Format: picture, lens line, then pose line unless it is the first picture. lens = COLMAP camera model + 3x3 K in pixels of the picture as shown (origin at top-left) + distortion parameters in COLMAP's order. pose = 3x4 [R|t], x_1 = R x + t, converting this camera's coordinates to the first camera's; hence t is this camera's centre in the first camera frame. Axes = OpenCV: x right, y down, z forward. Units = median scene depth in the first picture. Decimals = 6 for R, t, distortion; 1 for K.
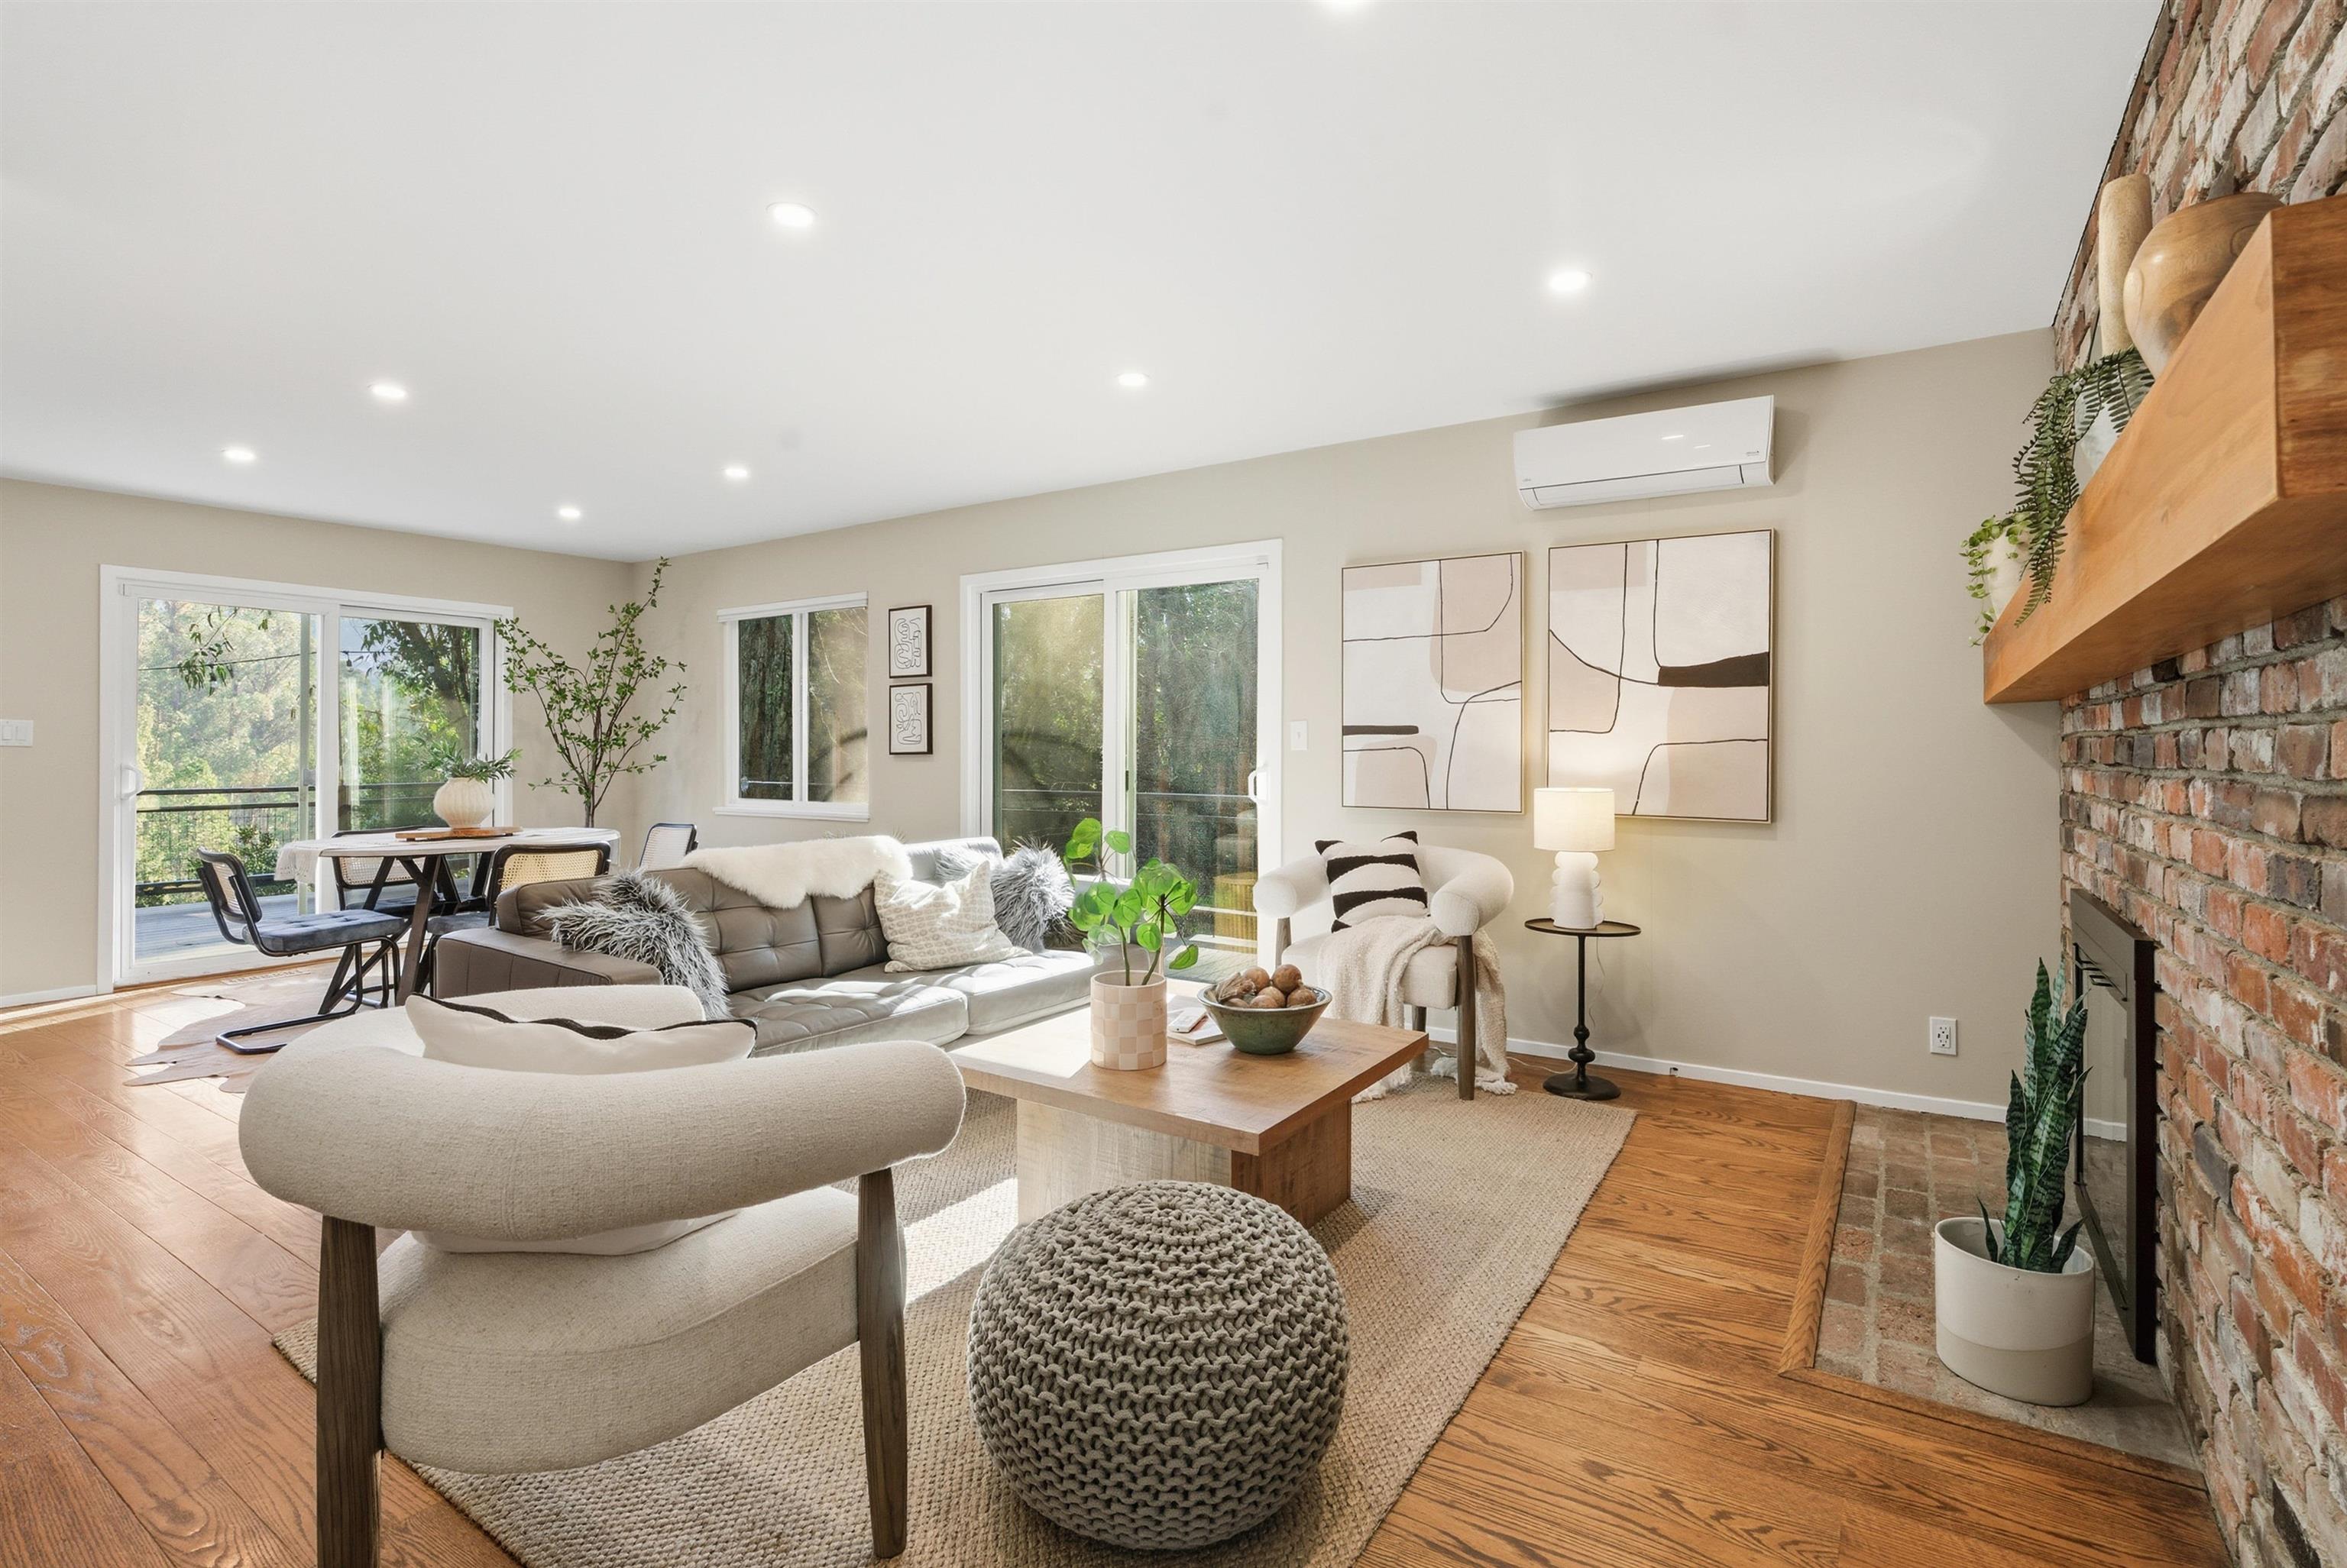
lens RADIAL K [[1068.8, 0, 1145.7], [0, 1068.8, 743.6], [0, 0, 1]] dist [-0.010830, 0.003946]
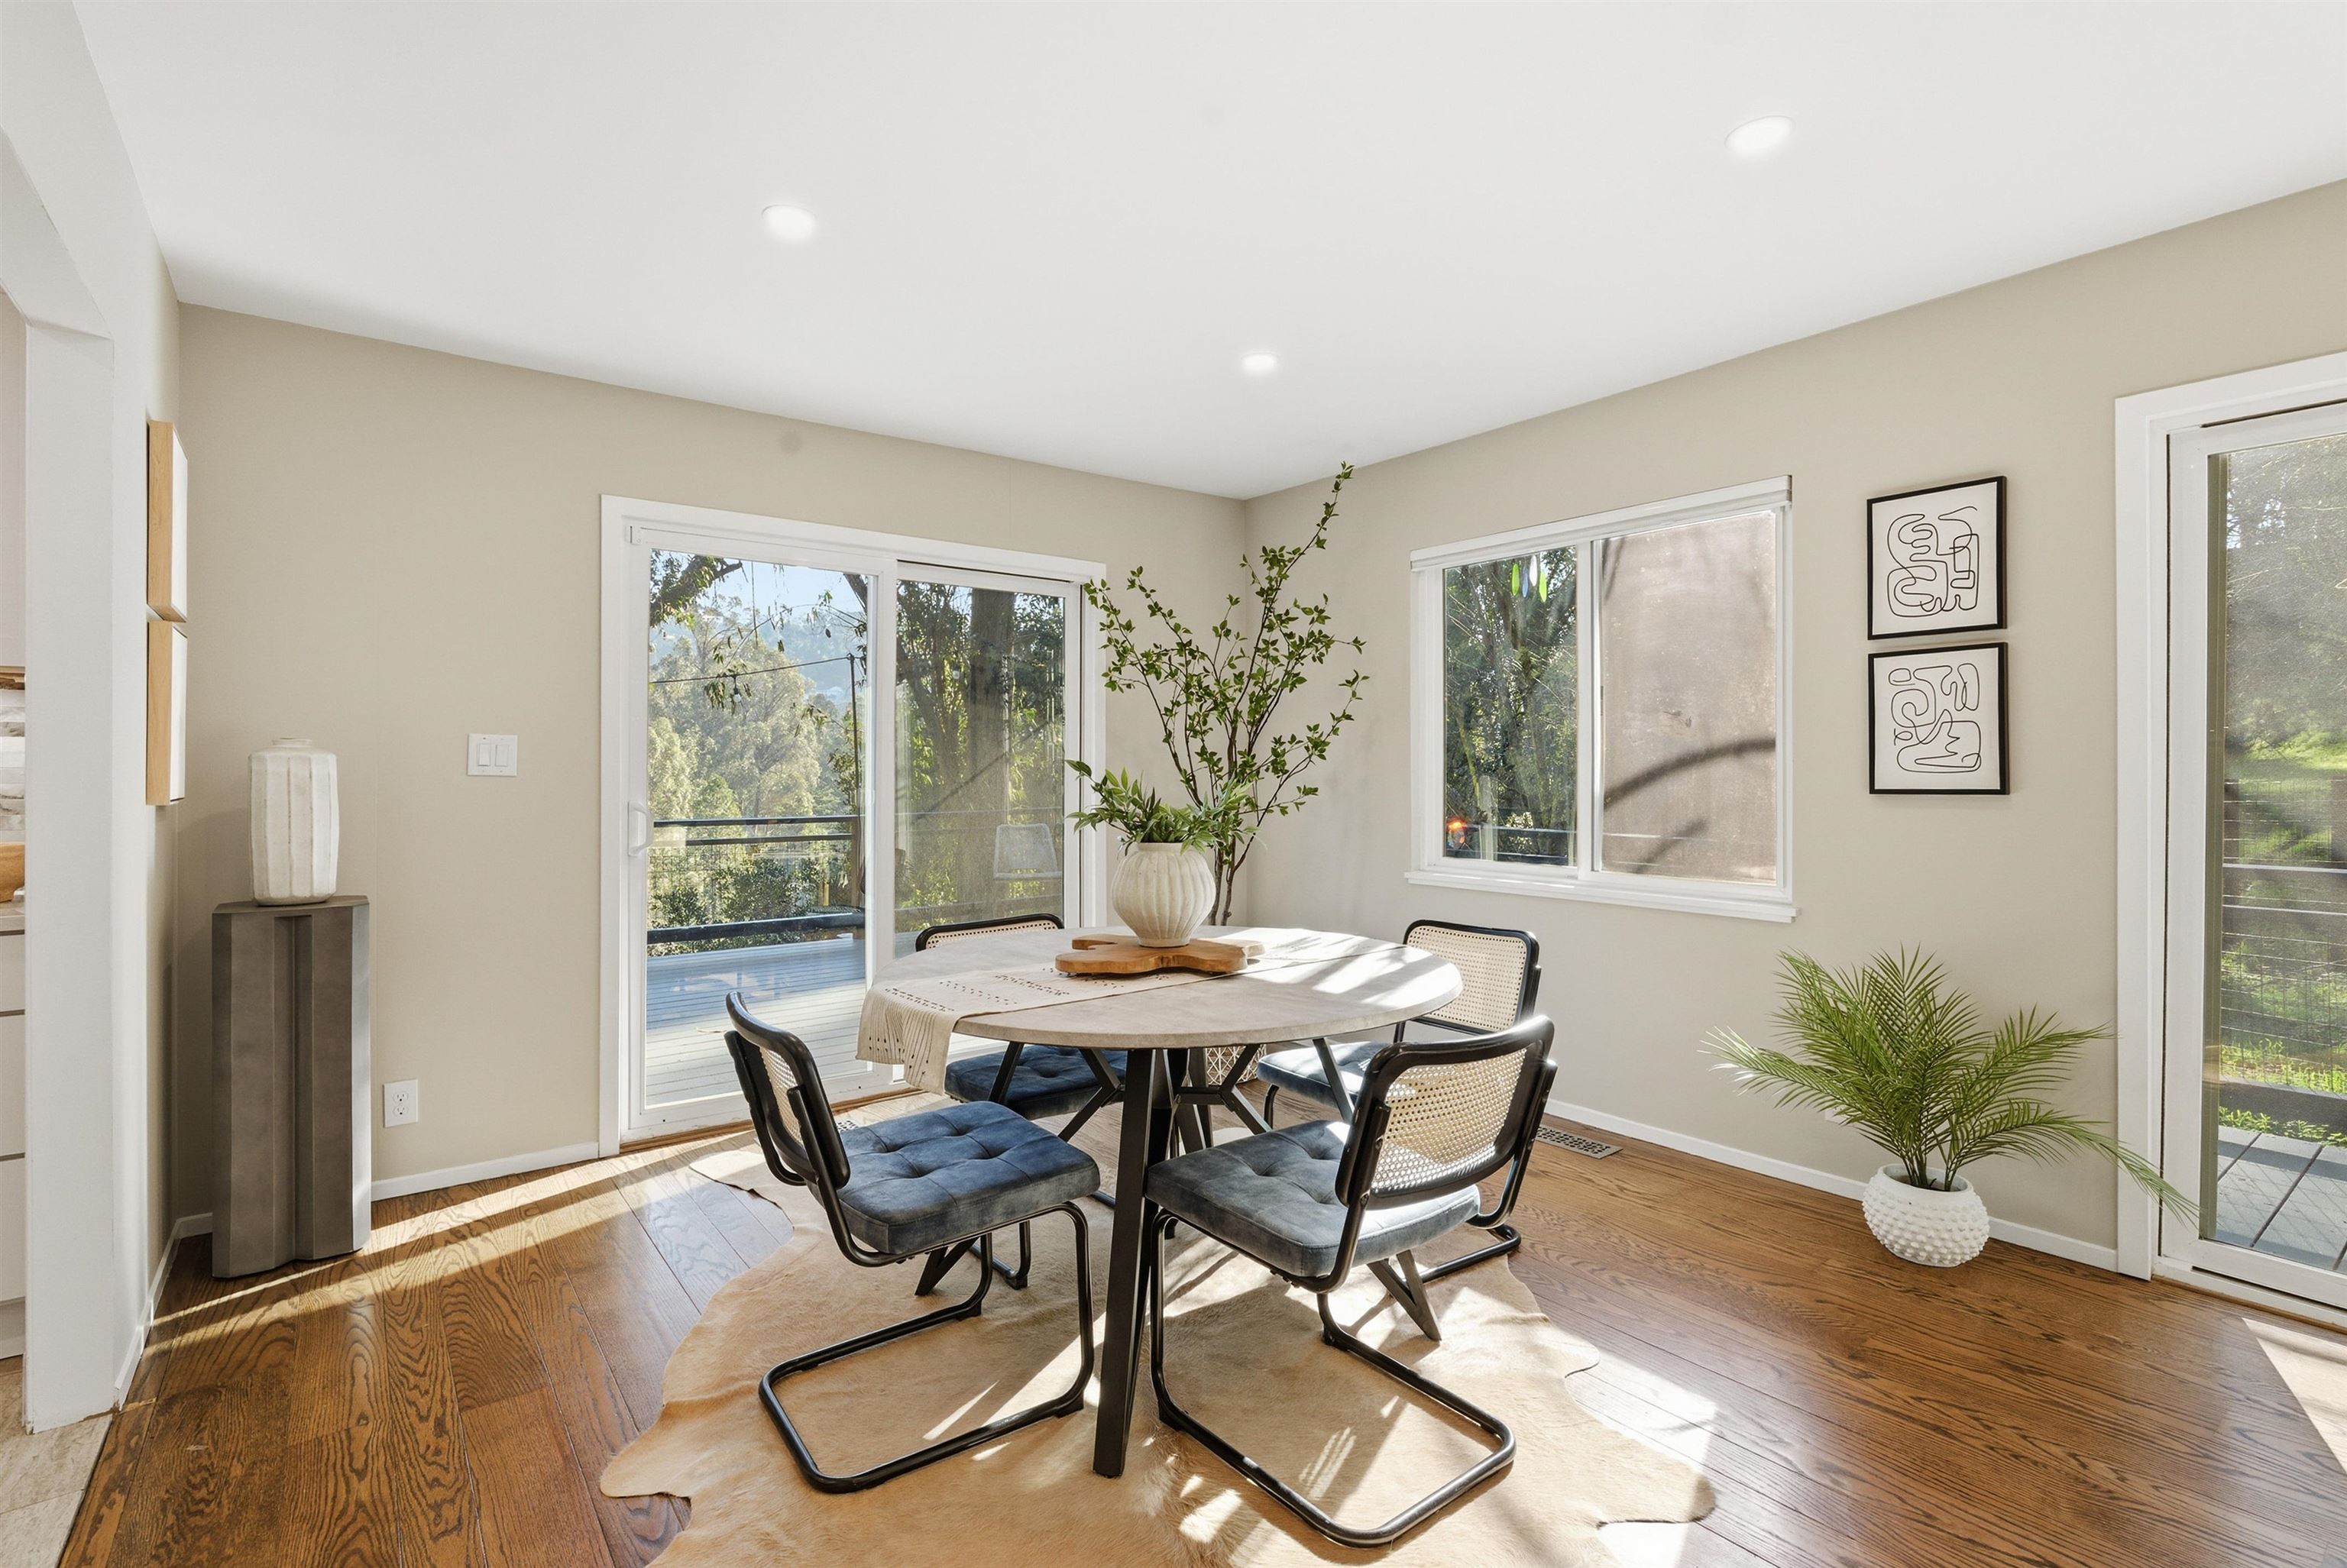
lens RADIAL K [[1068.8, 0, 1173.3], [0, 1068.8, 768.1], [0, 0, 1]] dist [-0.010830, 0.003946]
pose [[0.947118, 0.001871, -0.320879, -0.348868], [-0.000589, 0.999991, 0.004092, -0.003001], [0.320884, -0.003686, 0.947111, 0.388274]]
